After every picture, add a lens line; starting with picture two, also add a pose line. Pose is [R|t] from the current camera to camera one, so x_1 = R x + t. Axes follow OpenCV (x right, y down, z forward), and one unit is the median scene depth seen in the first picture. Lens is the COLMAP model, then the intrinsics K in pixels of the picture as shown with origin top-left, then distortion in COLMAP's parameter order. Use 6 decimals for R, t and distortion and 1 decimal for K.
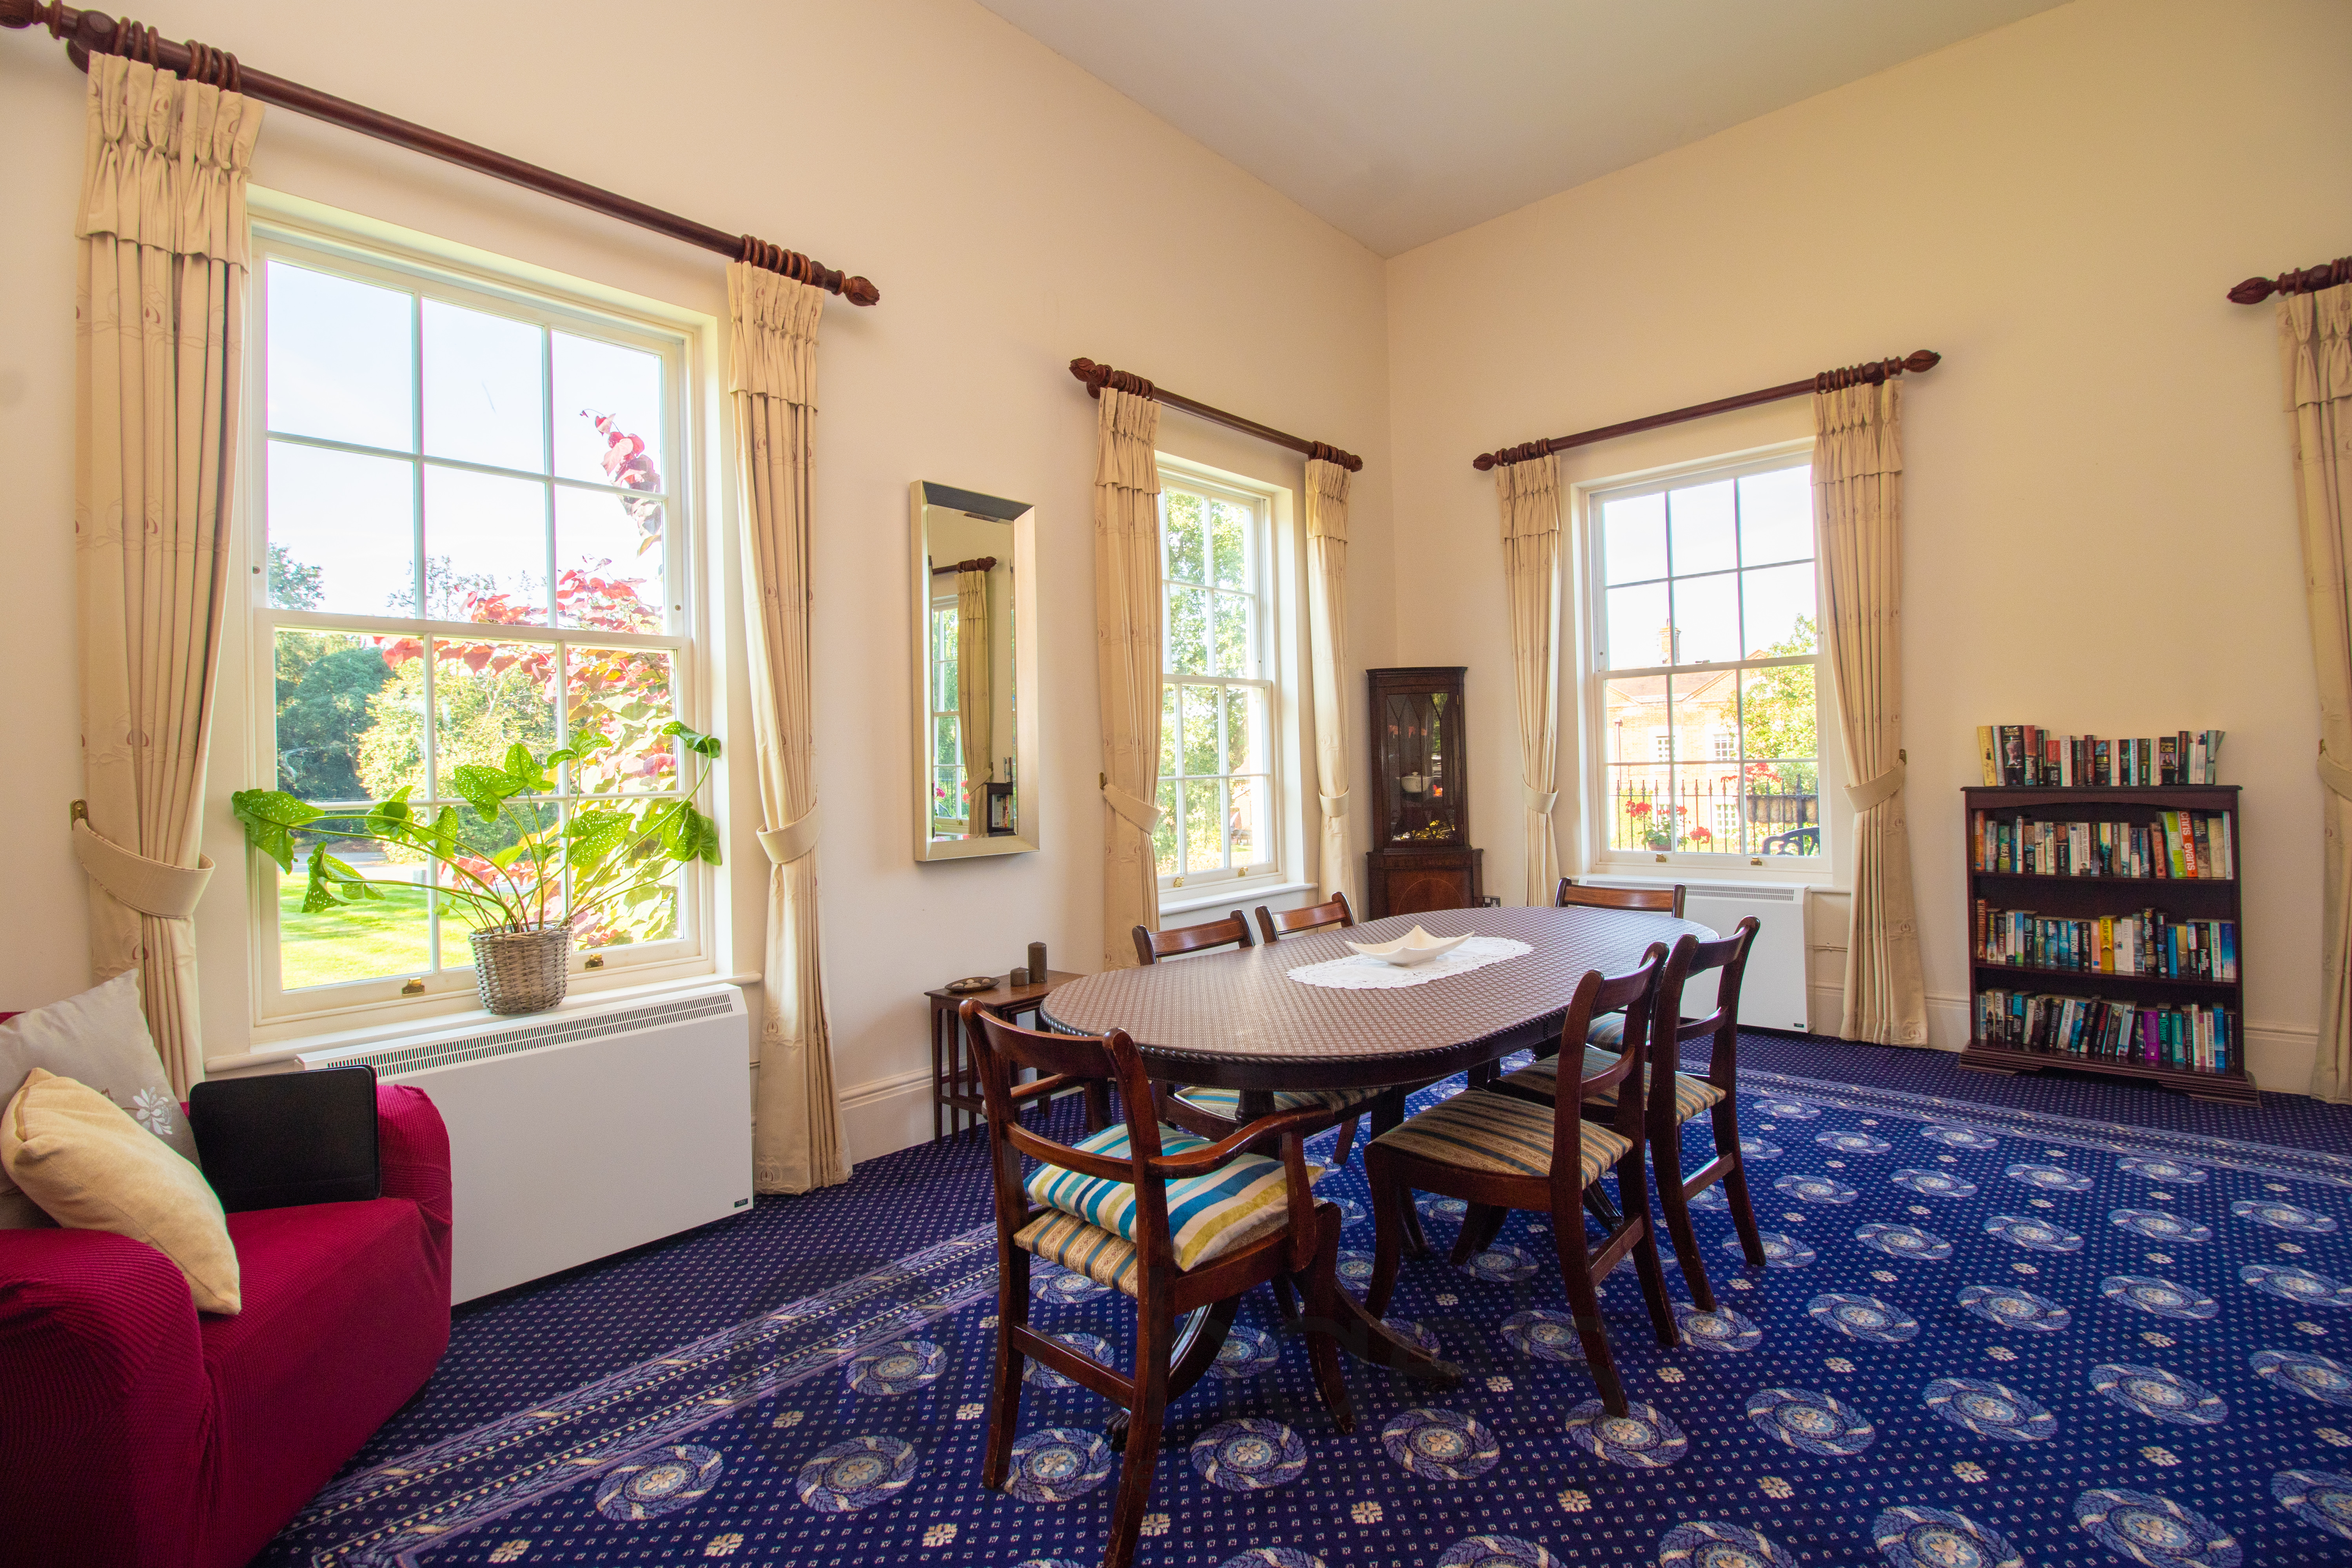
lens RADIAL K [[1041.7, 0, 1235.2], [0, 1041.7, 793.2], [0, 0, 1]] dist [-0.054805, -0.000320]
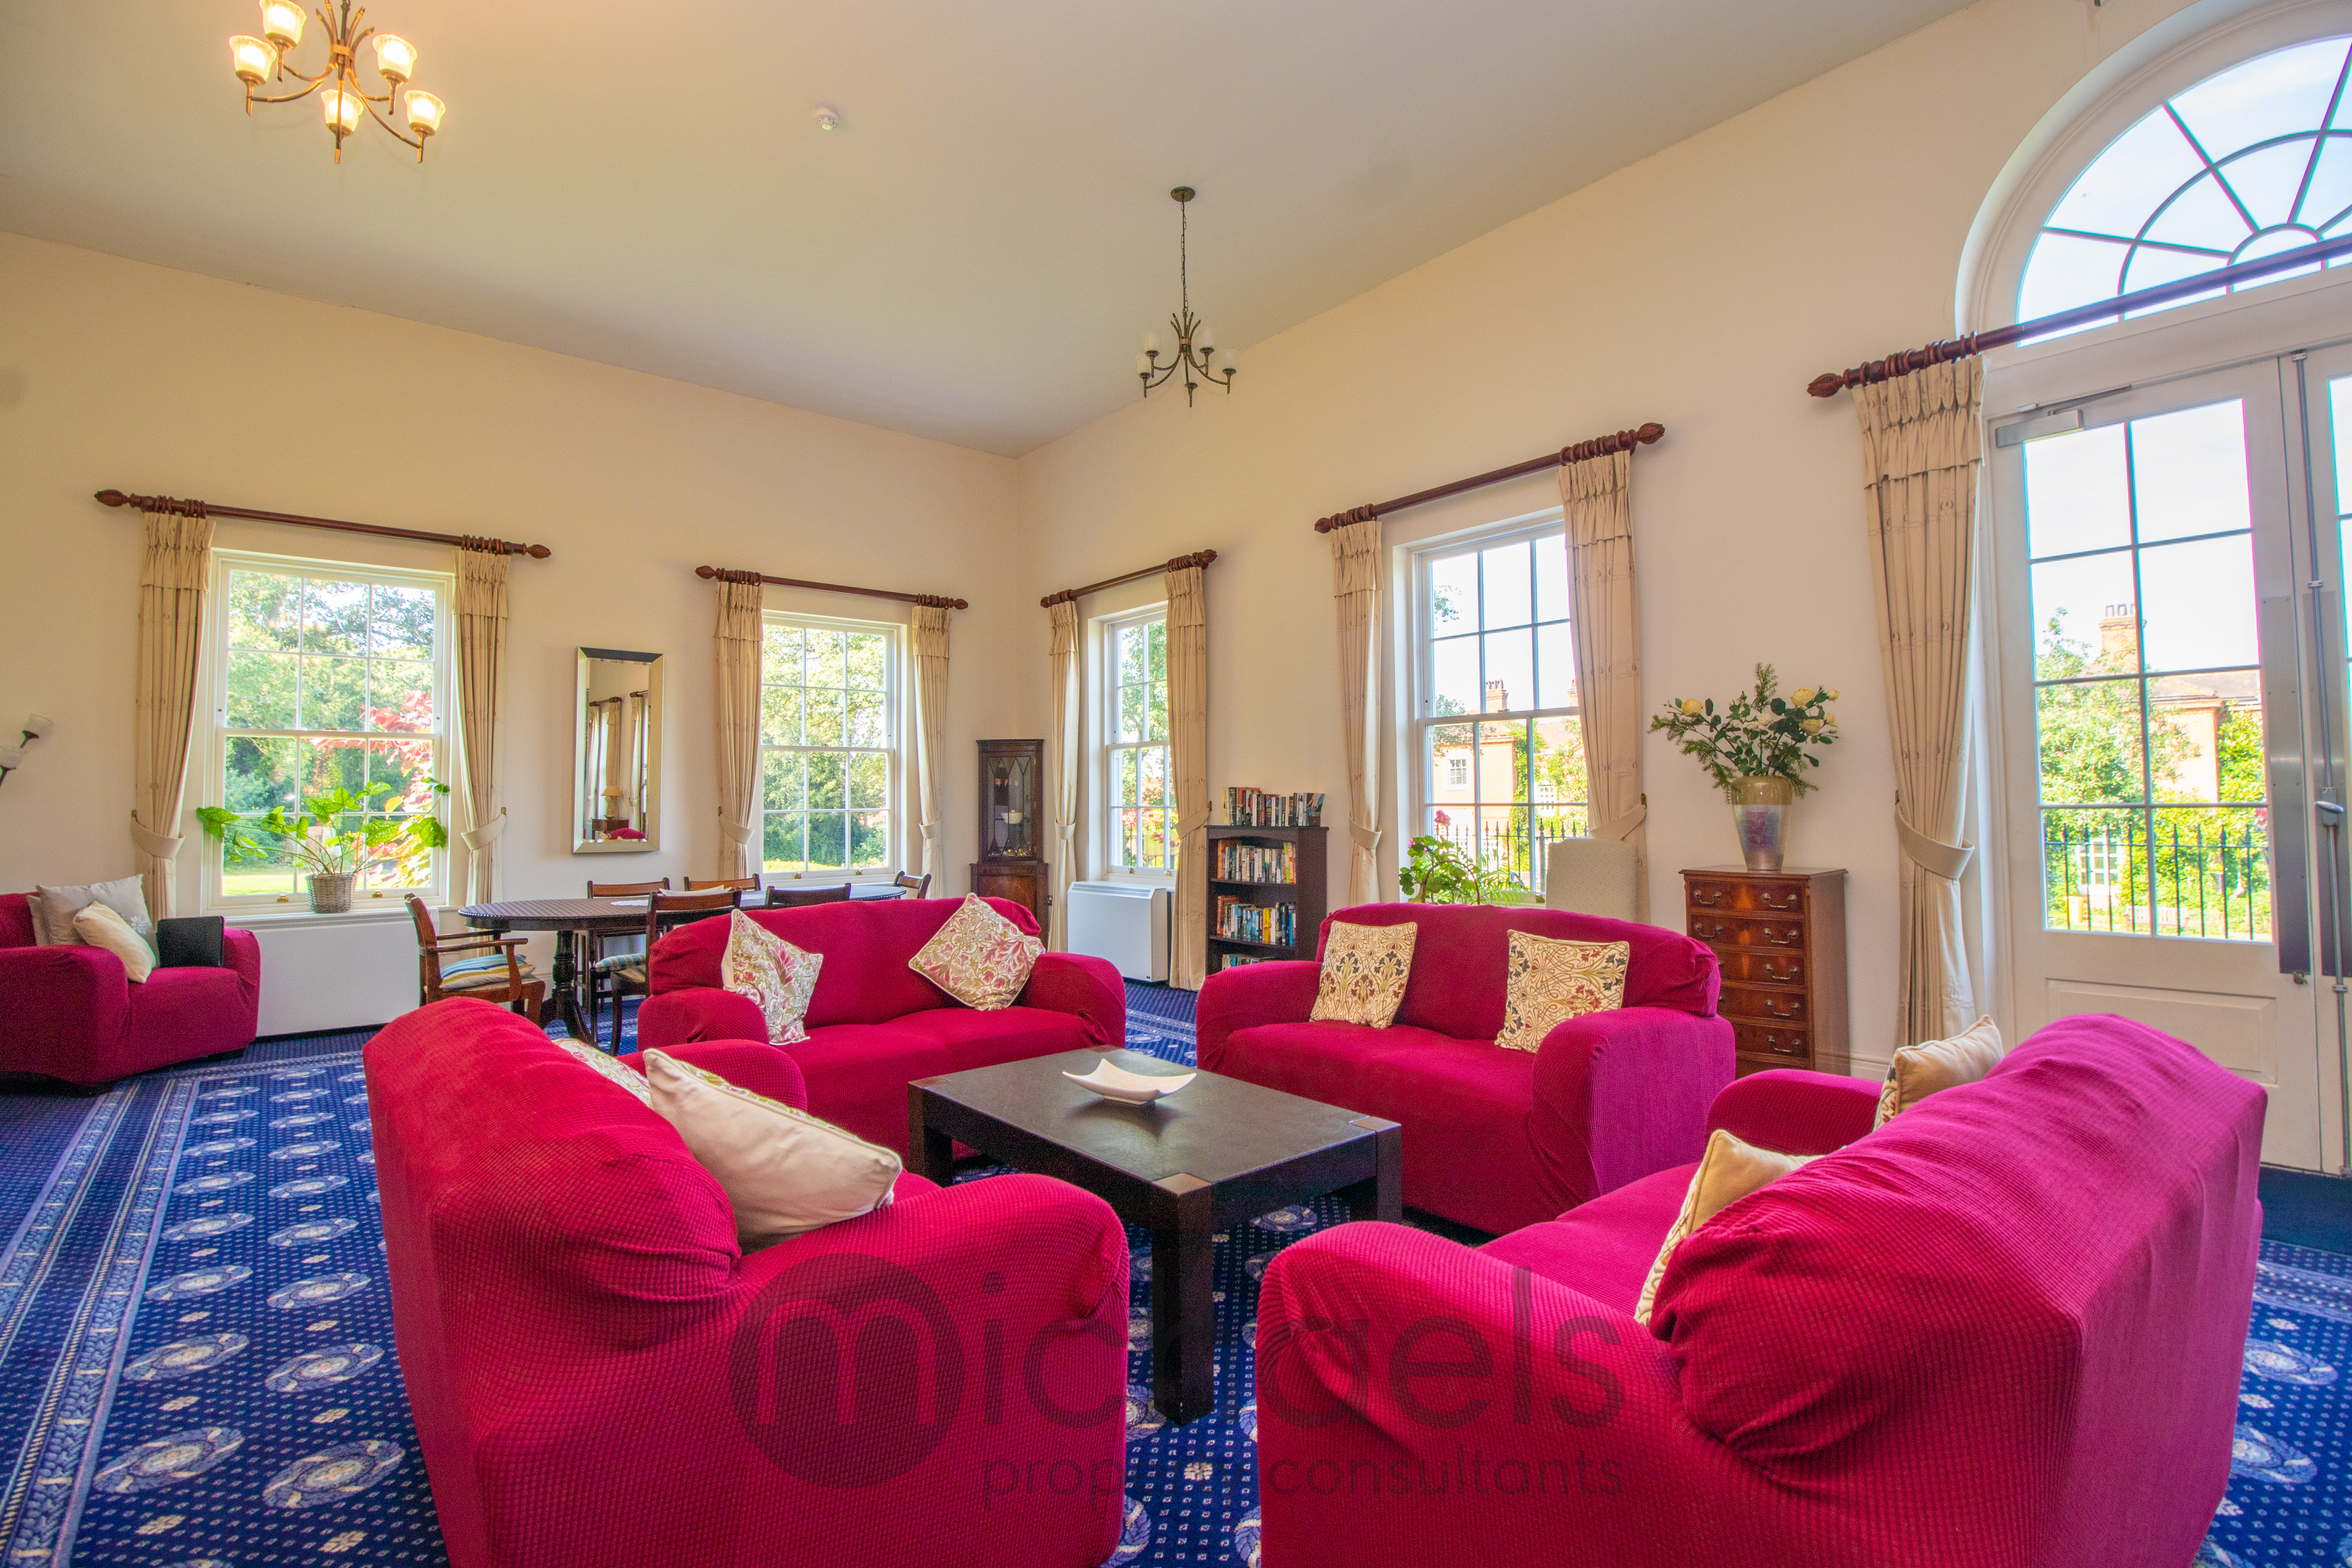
lens RADIAL K [[1078.6, 0, 1176.8], [0, 1078.6, 752.7], [0, 0, 1]] dist [-0.003635, -0.013797]
pose [[0.984697, 0.010128, -0.173979, 1.029690], [-0.019140, 0.998556, -0.050203, -0.030974], [0.173219, 0.052765, 0.983469, -0.663606]]
